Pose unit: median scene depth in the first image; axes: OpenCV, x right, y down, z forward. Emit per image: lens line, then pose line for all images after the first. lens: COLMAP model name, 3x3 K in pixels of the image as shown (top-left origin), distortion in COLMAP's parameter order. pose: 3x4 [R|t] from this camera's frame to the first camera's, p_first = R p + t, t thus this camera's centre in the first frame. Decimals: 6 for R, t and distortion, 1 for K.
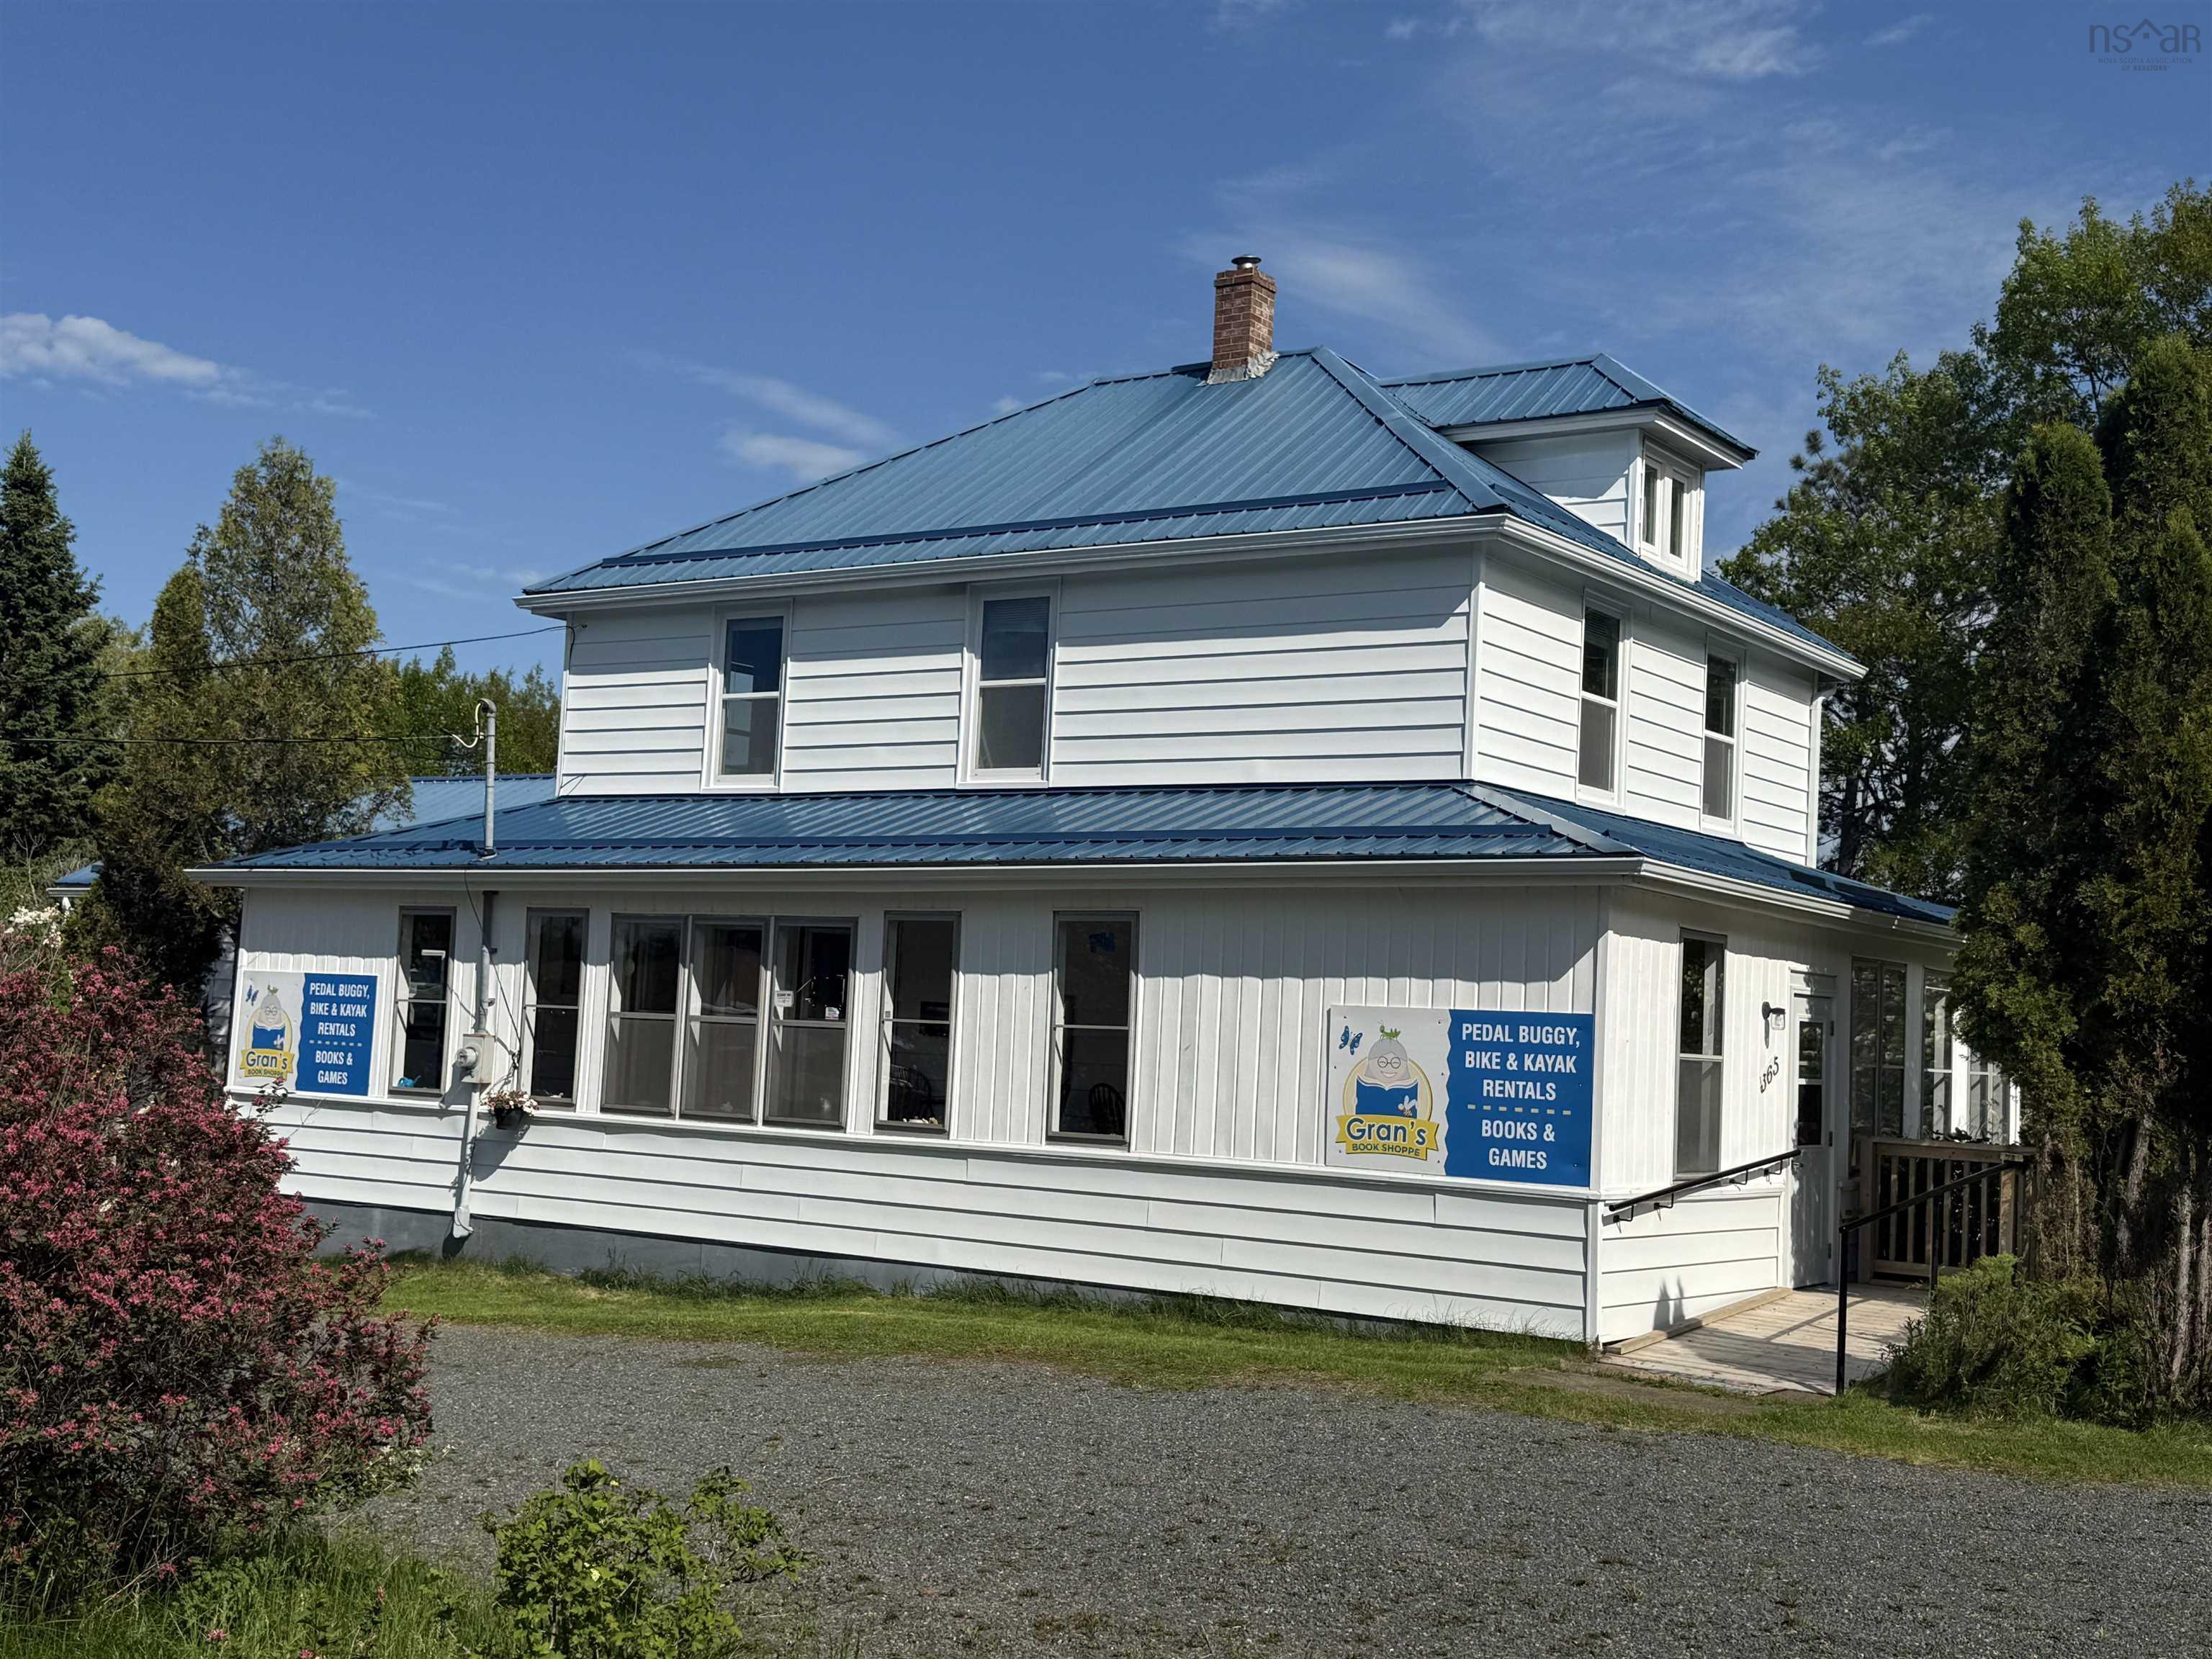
lens RADIAL K [[2468.2, 0, 1108.6], [0, 2468.2, 822.8], [0, 0, 1]] dist [0.079459, 0.000000]
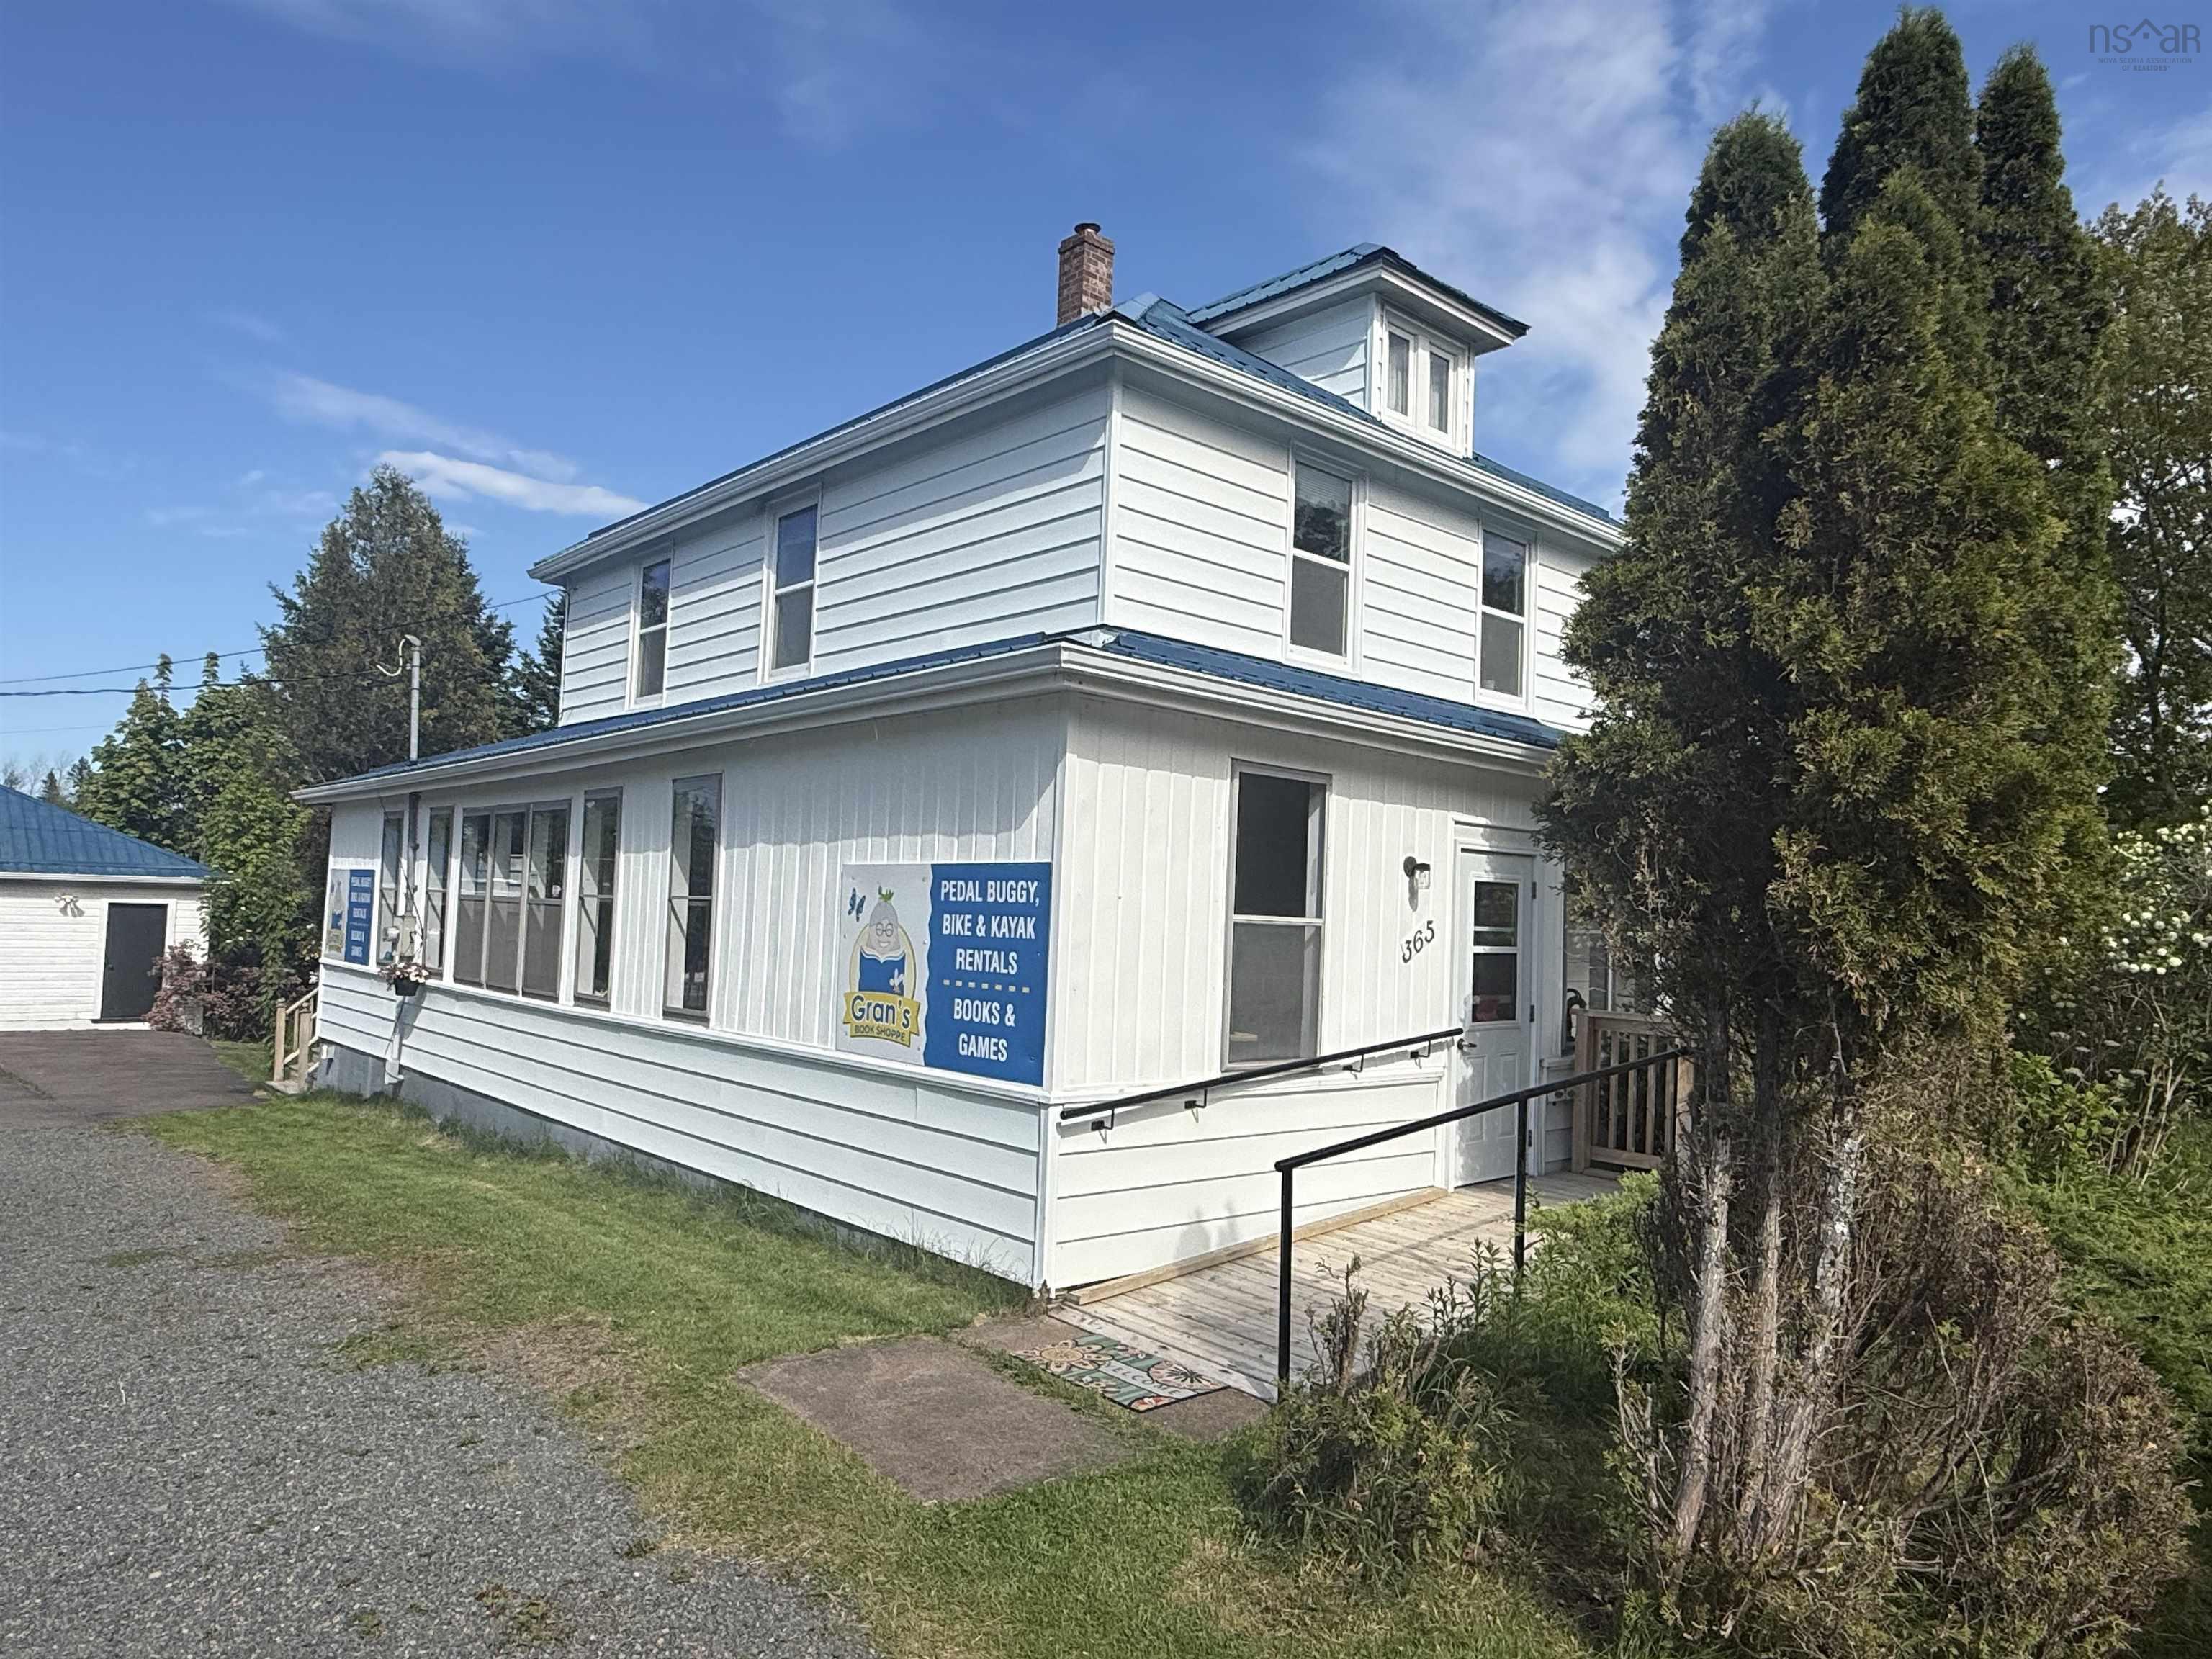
lens RADIAL K [[1388.2, 0, 1103.4], [0, 1388.2, 840.5], [0, 0, 1]] dist [0.007670, 0.010201]
pose [[0.973551, -0.022298, -0.227378, 0.282649], [0.027230, 0.999457, 0.018576, 0.057248], [0.226840, -0.024276, 0.973629, 0.532652]]
